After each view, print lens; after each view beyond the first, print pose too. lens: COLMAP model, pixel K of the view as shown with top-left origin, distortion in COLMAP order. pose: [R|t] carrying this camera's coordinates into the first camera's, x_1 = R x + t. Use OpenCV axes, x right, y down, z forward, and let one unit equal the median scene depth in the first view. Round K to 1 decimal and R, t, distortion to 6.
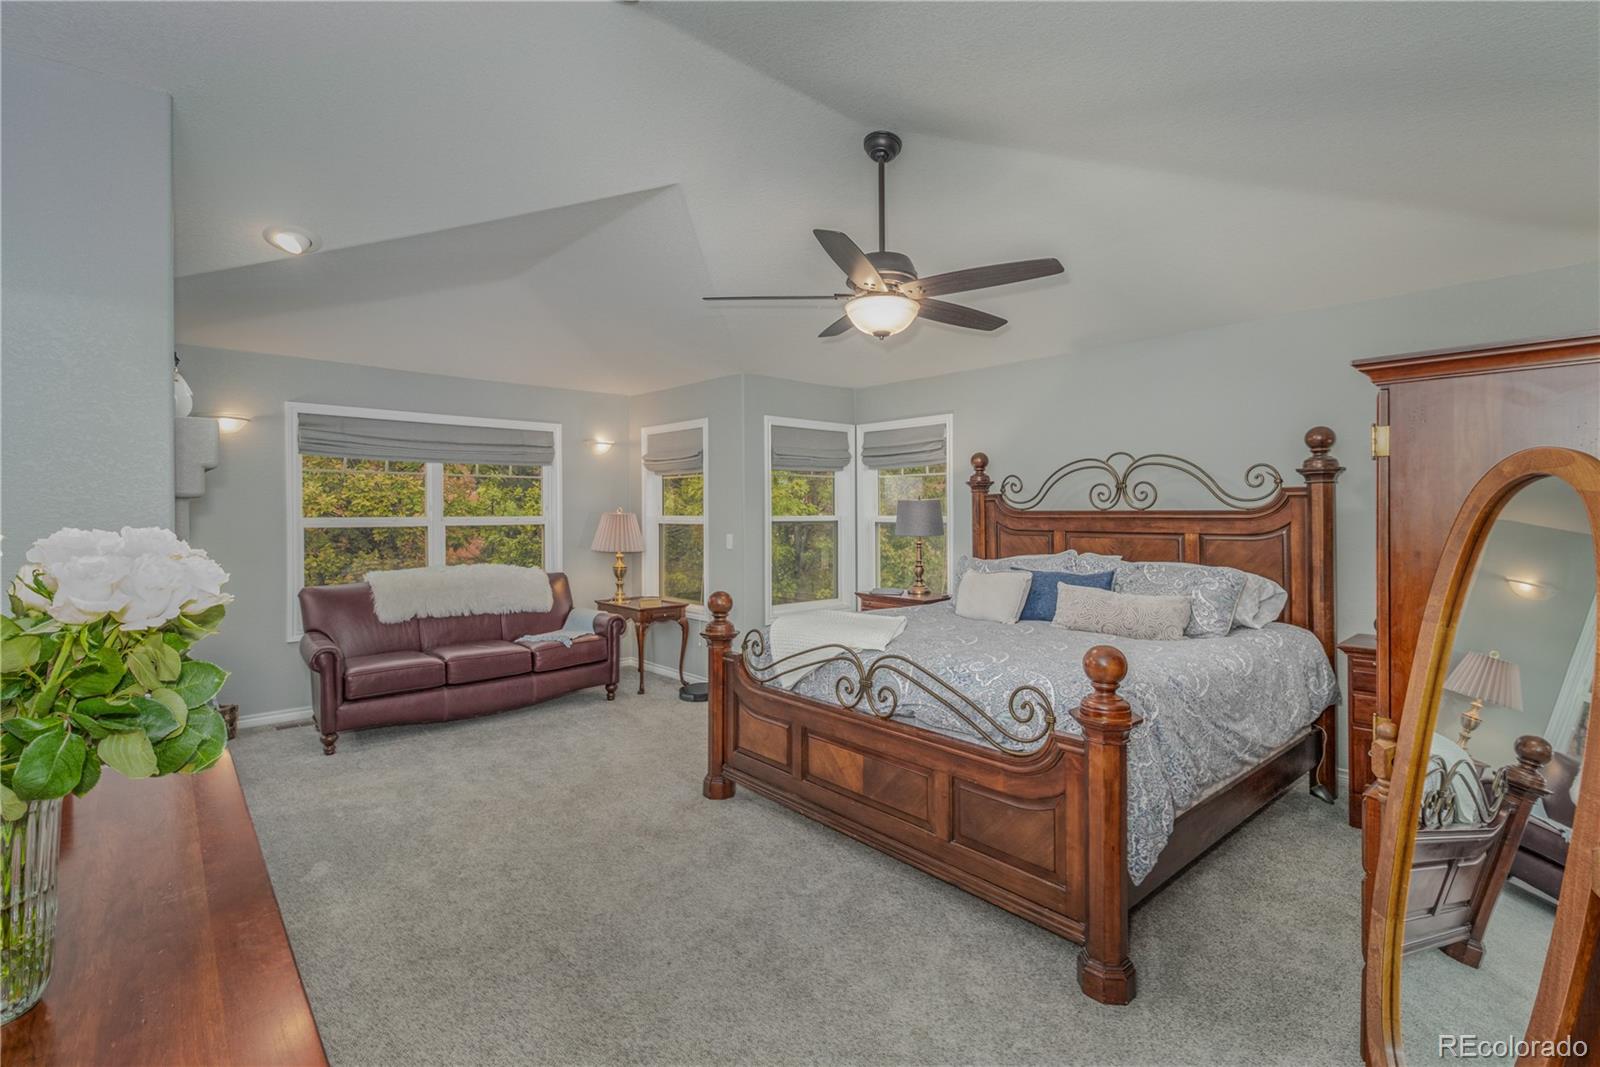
lens RADIAL K [[733.6, 0, 800.8], [0, 733.6, 525.0], [0, 0, 1]] dist [-0.000630, -0.000291]
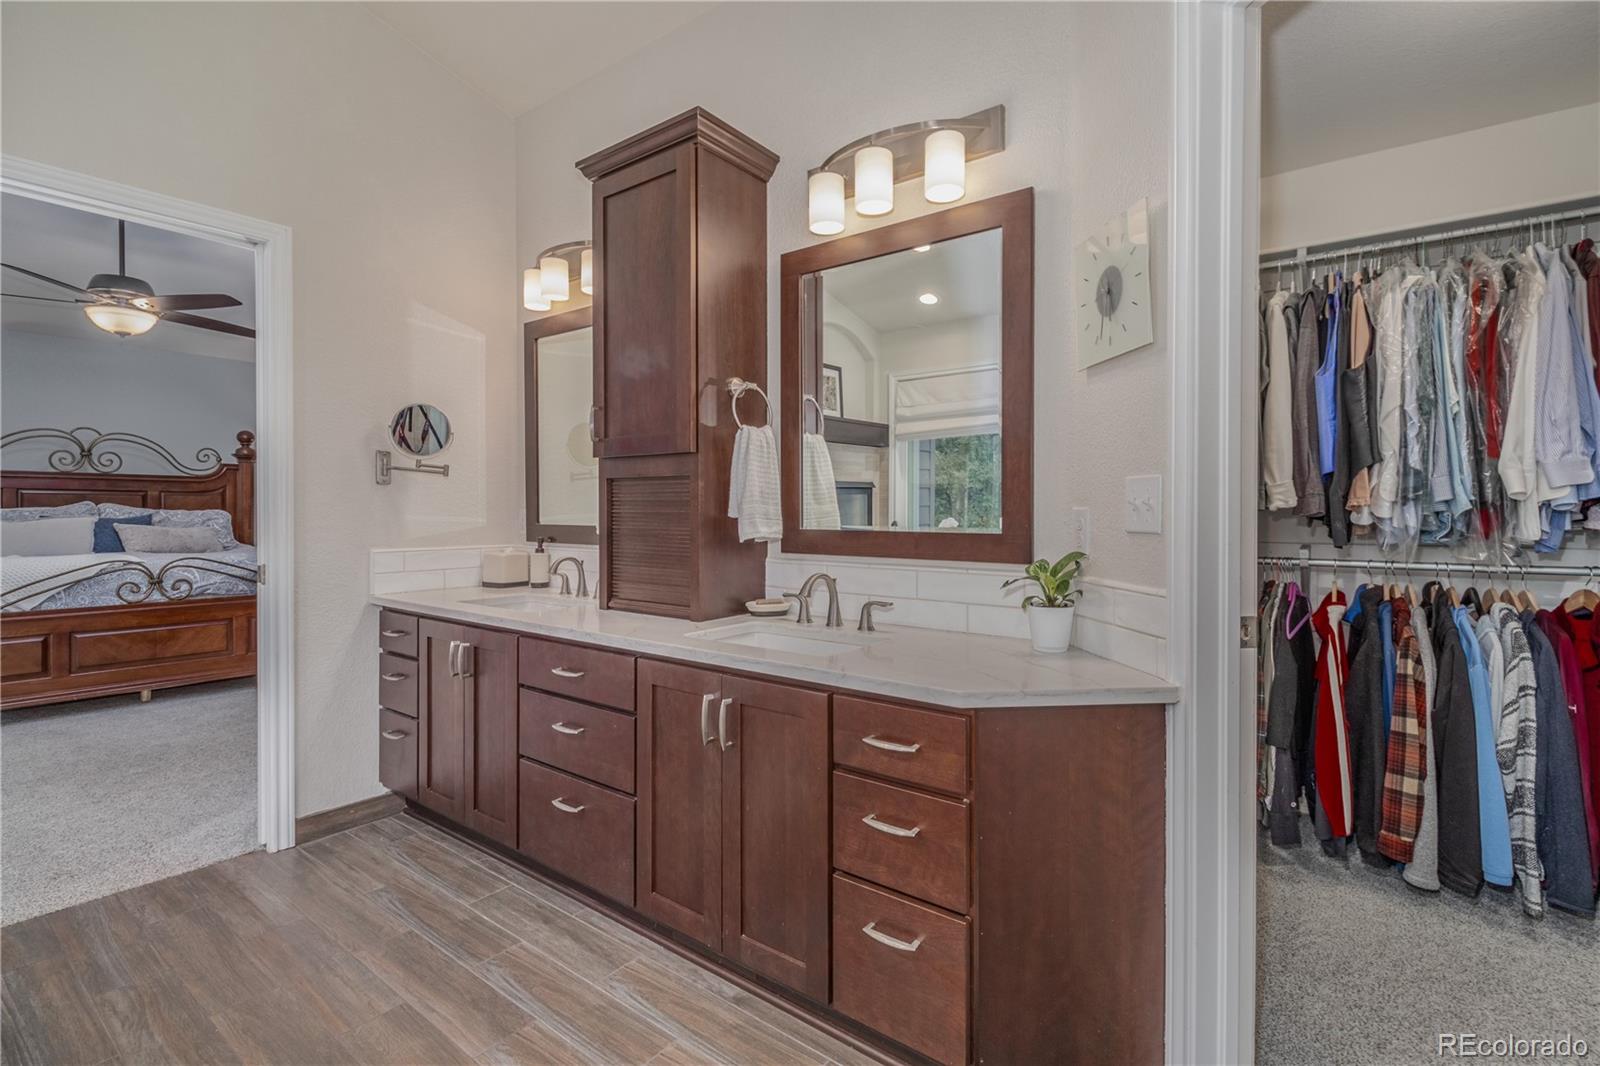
lens RADIAL K [[733.6, 0, 802.1], [0, 733.6, 519.5], [0, 0, 1]] dist [-0.000630, -0.000291]
pose [[-0.185349, -0.009723, 0.982625, -1.250414], [0.011759, 0.999858, 0.012112, 0.072604], [-0.982602, 0.013799, -0.185208, 0.011014]]
